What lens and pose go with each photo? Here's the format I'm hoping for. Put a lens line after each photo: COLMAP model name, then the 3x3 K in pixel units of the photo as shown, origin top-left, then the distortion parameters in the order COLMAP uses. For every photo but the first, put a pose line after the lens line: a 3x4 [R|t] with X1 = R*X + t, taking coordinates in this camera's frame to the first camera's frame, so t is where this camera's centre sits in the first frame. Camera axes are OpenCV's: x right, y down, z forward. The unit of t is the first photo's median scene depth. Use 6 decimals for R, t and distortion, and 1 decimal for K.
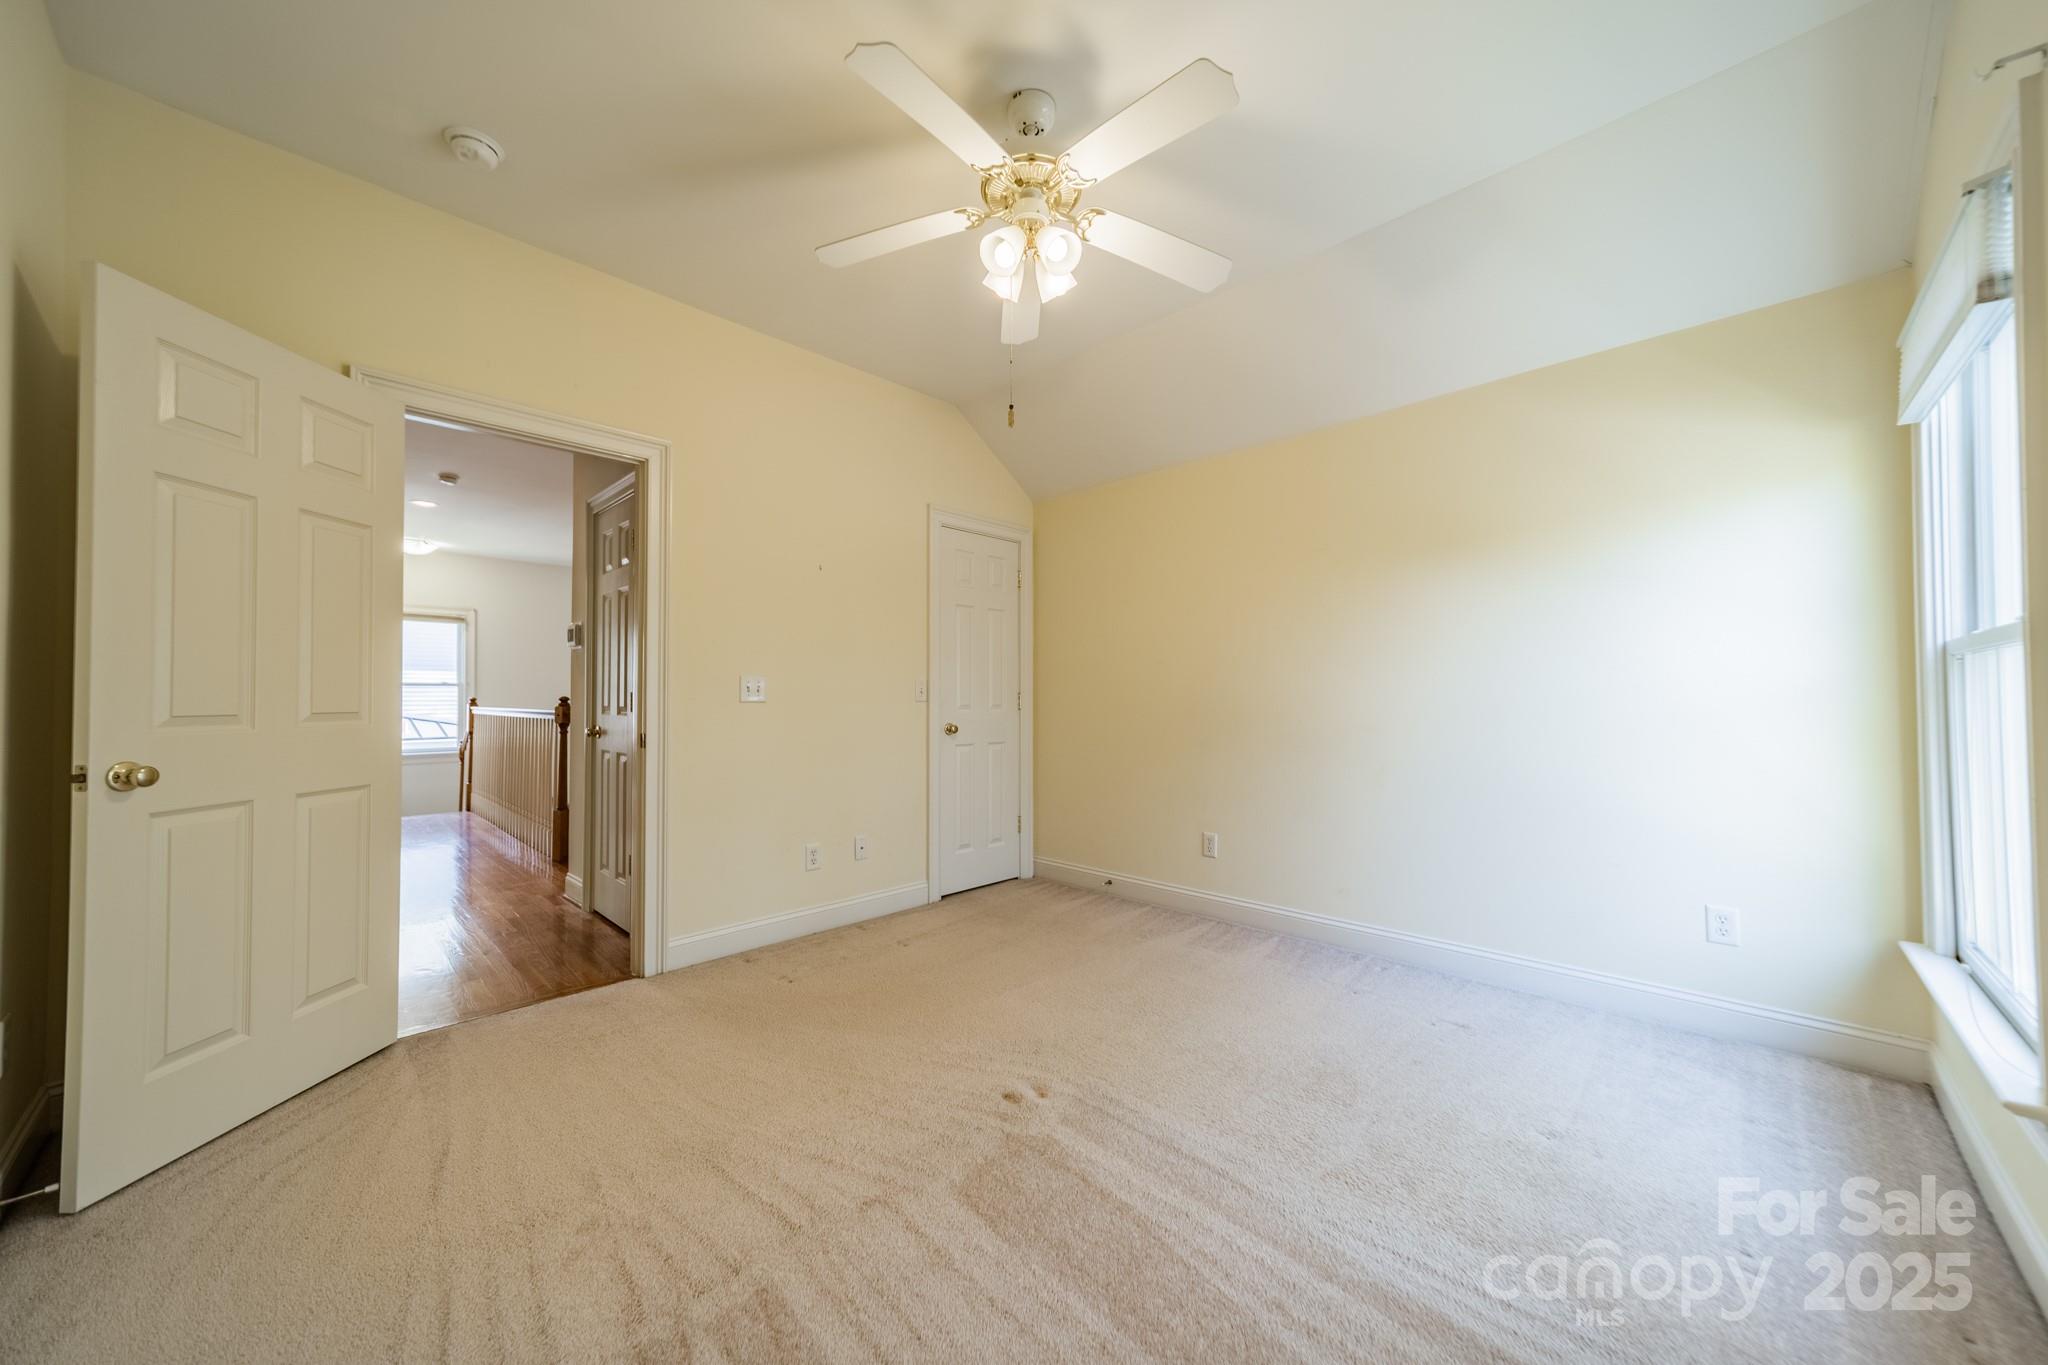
lens RADIAL K [[722.6, 0, 1023.3], [0, 722.6, 679.7], [0, 0, 1]] dist [0.006116, -0.000826]
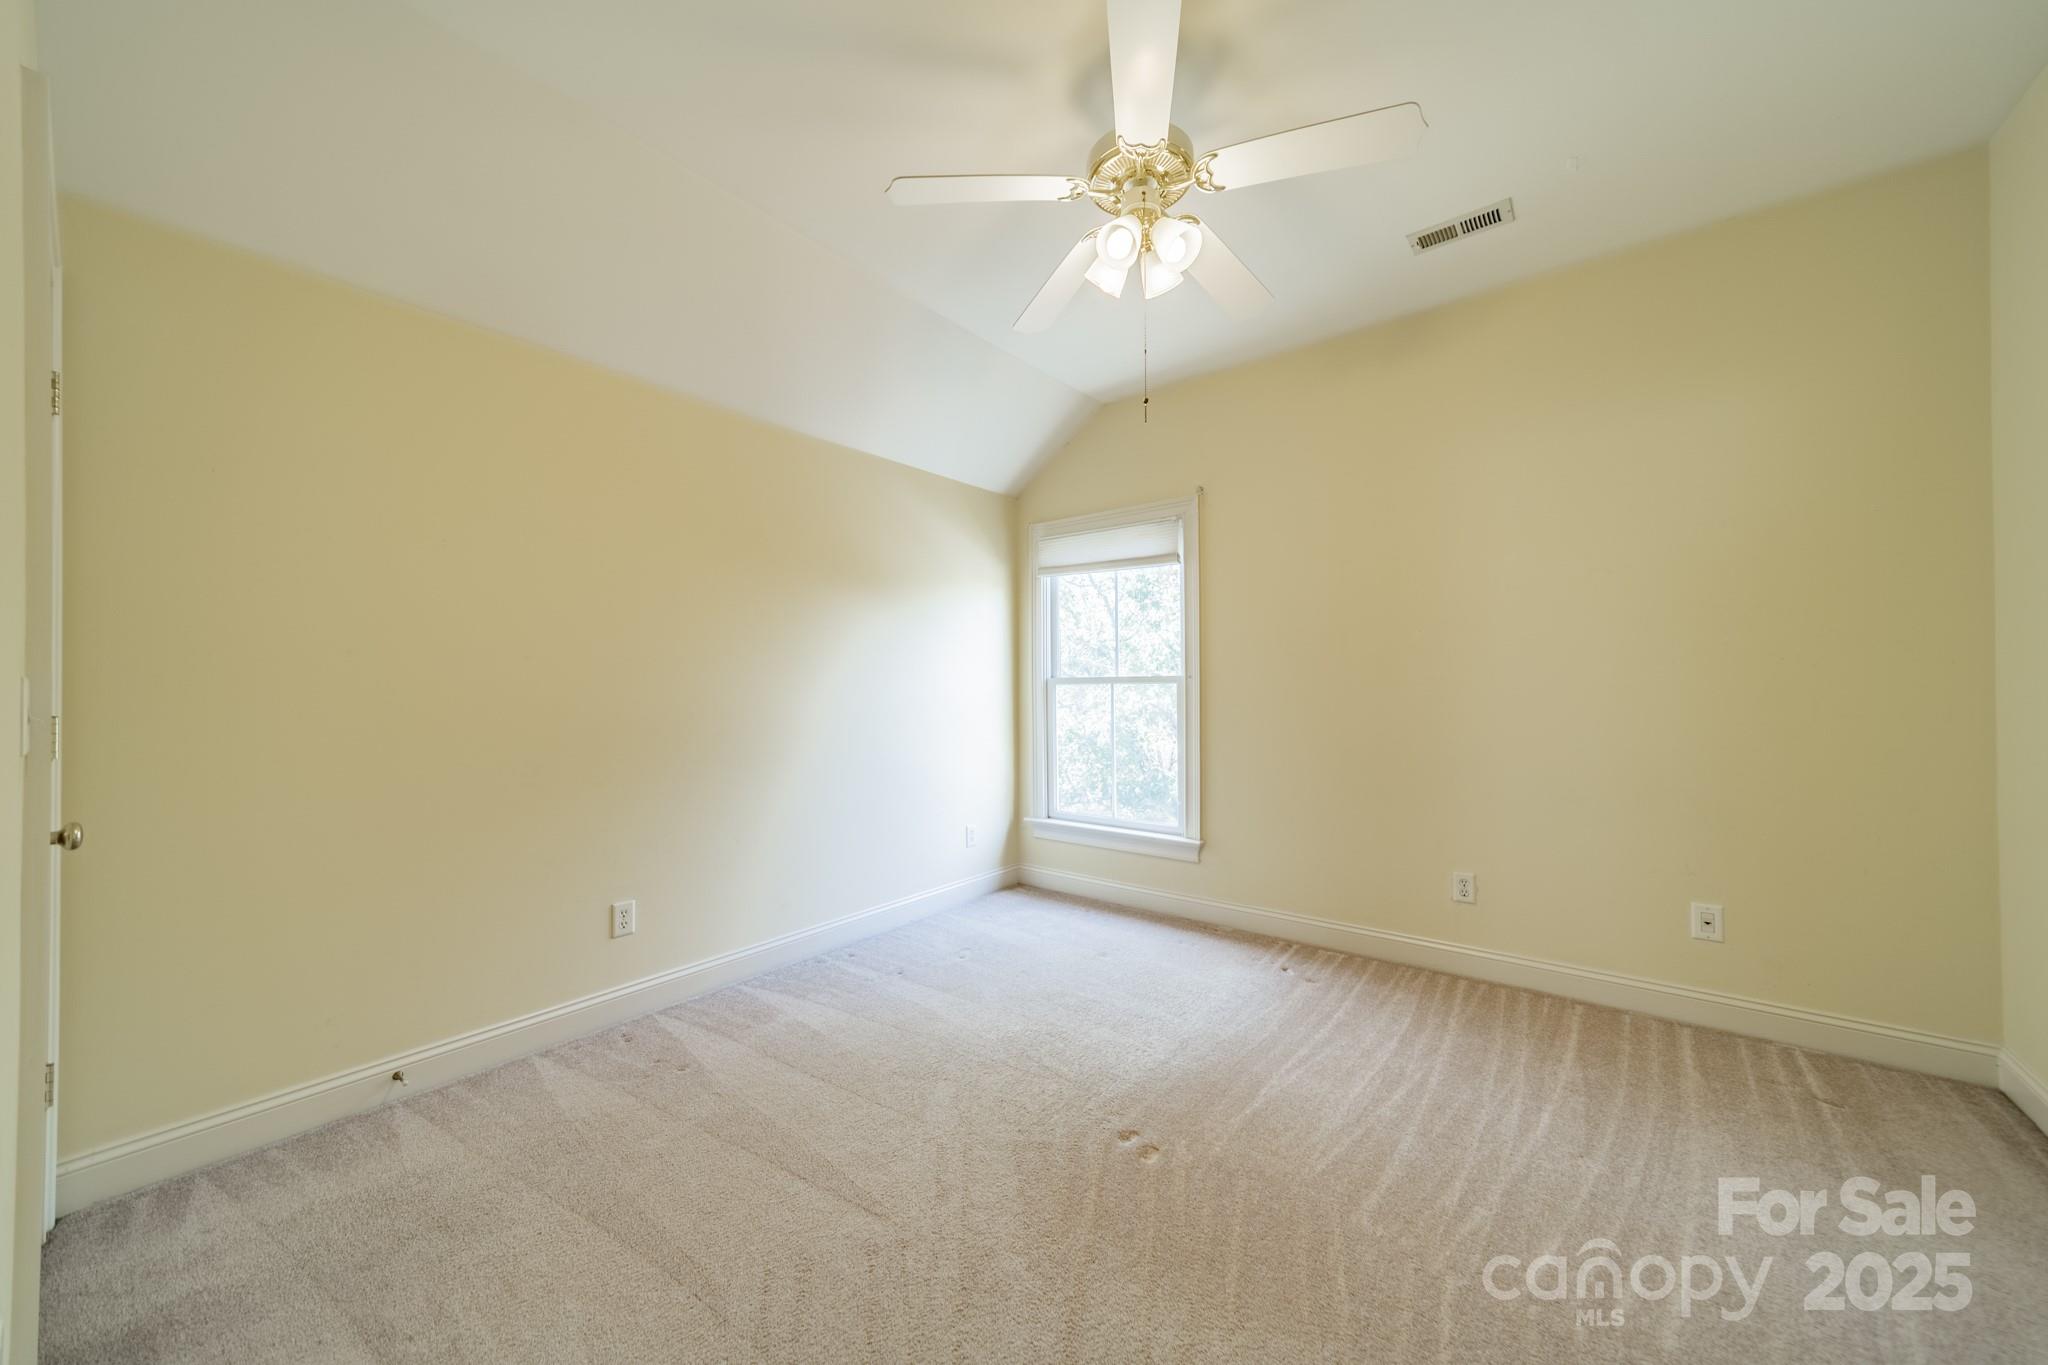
lens RADIAL K [[722.6, 0, 1024.0], [0, 722.6, 690.7], [0, 0, 1]] dist [0.006116, -0.000826]
pose [[-0.127845, 0.005285, 0.991780, -0.582006], [-0.019356, 0.999782, -0.007823, 0.003121], [-0.991605, -0.020197, -0.127715, 0.830113]]
